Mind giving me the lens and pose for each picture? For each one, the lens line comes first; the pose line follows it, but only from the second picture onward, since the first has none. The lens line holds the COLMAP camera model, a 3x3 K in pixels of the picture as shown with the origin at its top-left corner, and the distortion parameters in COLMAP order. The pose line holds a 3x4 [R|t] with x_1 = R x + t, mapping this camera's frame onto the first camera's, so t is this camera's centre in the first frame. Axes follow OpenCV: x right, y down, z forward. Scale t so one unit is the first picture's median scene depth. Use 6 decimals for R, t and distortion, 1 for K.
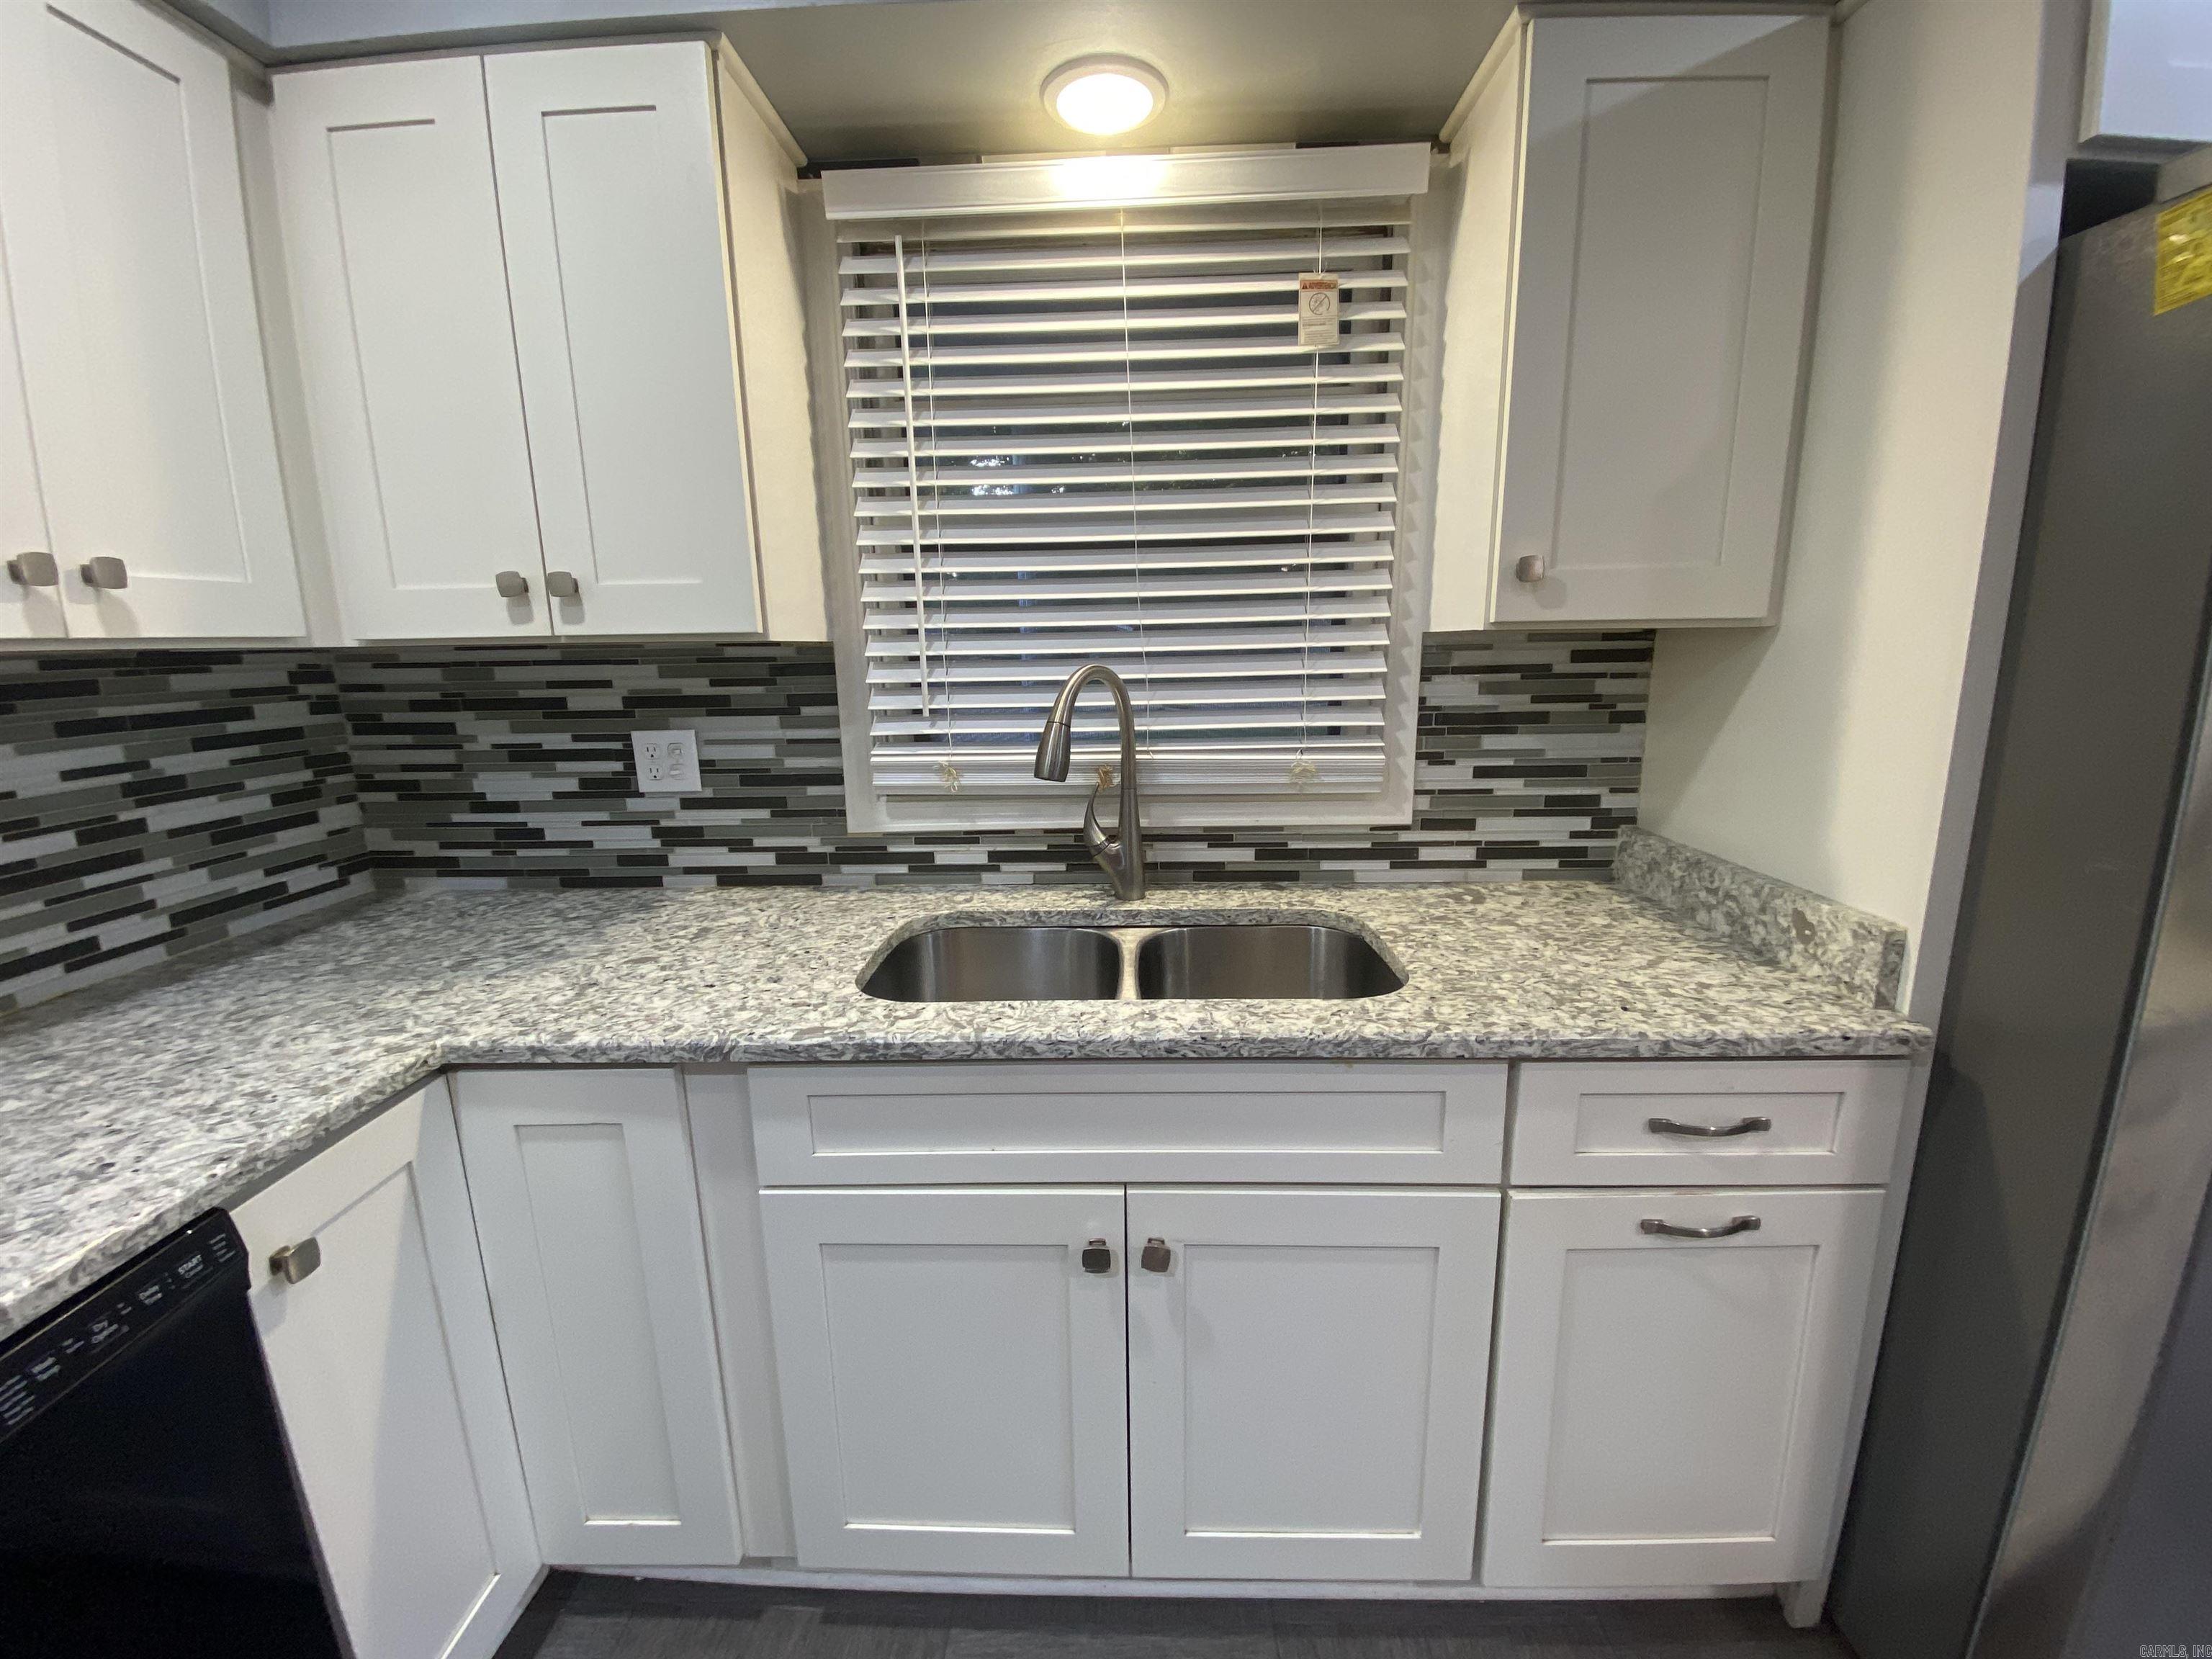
lens RADIAL K [[905.7, 0, 1119.9], [0, 905.7, 816.0], [0, 0, 1]] dist [0.000613, -0.011129]
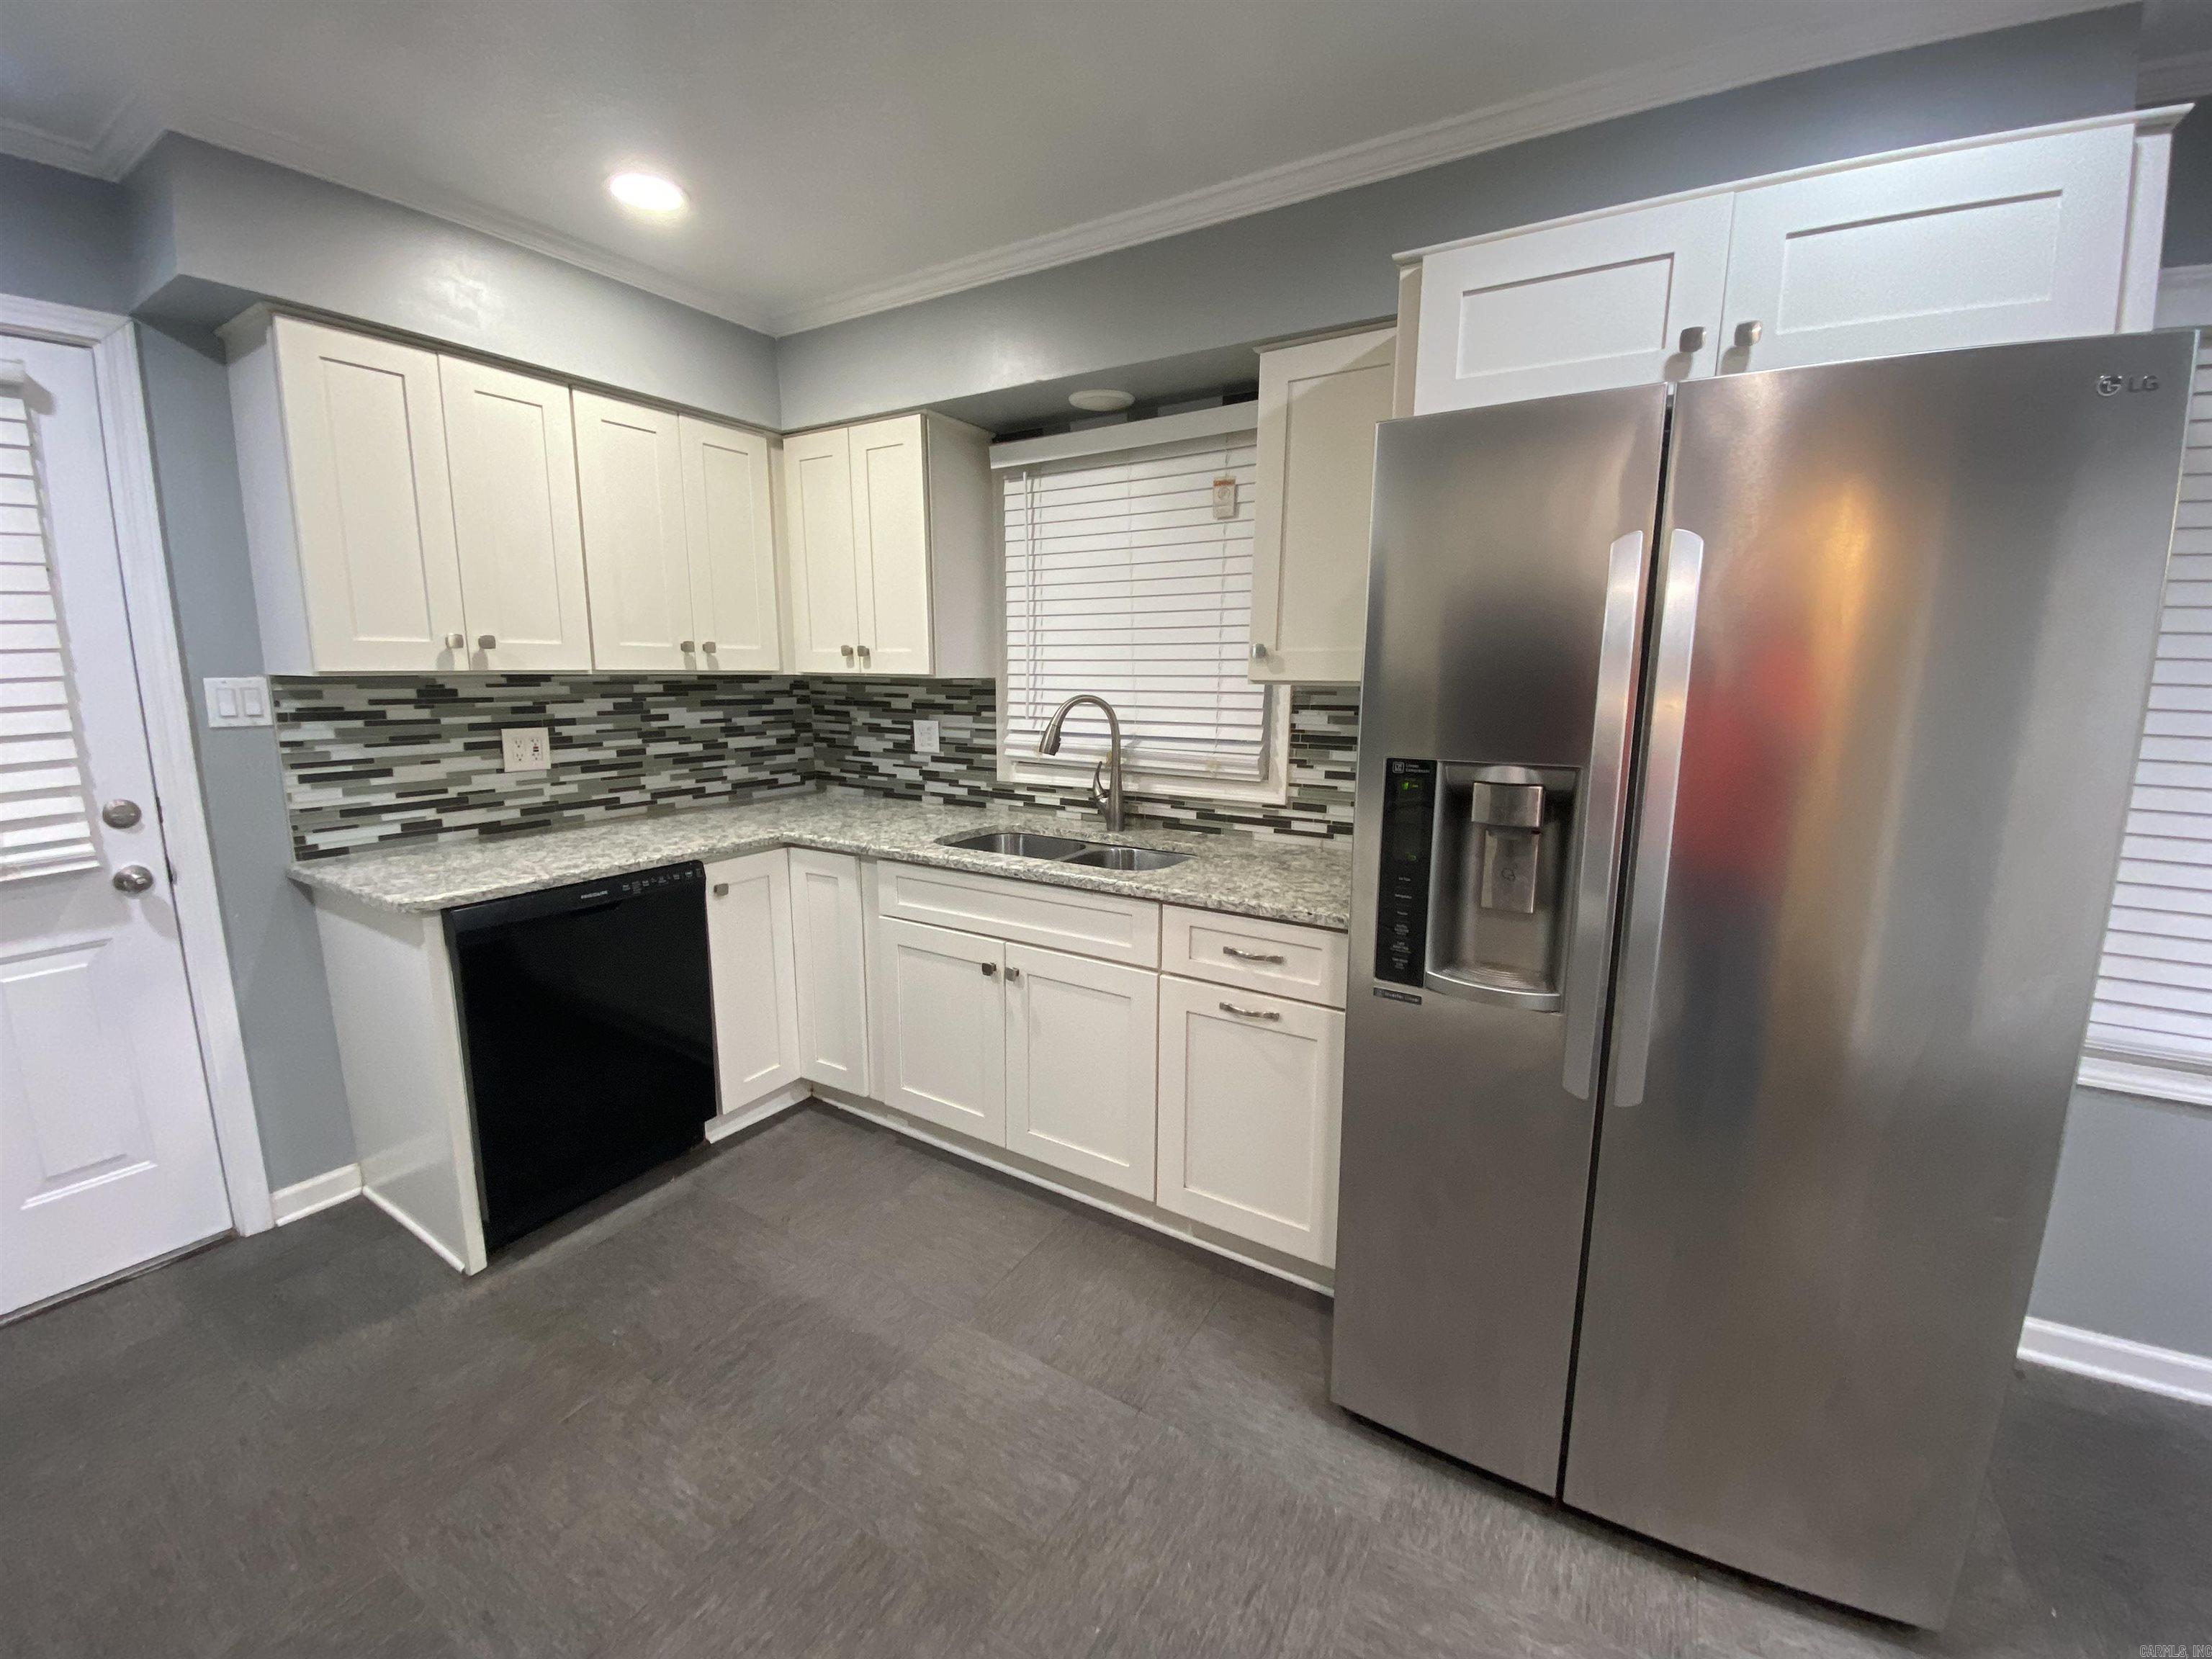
lens RADIAL K [[905.7, 0, 1136.0], [0, 905.7, 824.7], [0, 0, 1]] dist [0.000613, -0.011129]
pose [[0.871395, 0.106731, -0.478831, 0.890775], [-0.115052, 0.993287, 0.012026, 0.056534], [0.476900, 0.044612, 0.877825, -0.513007]]
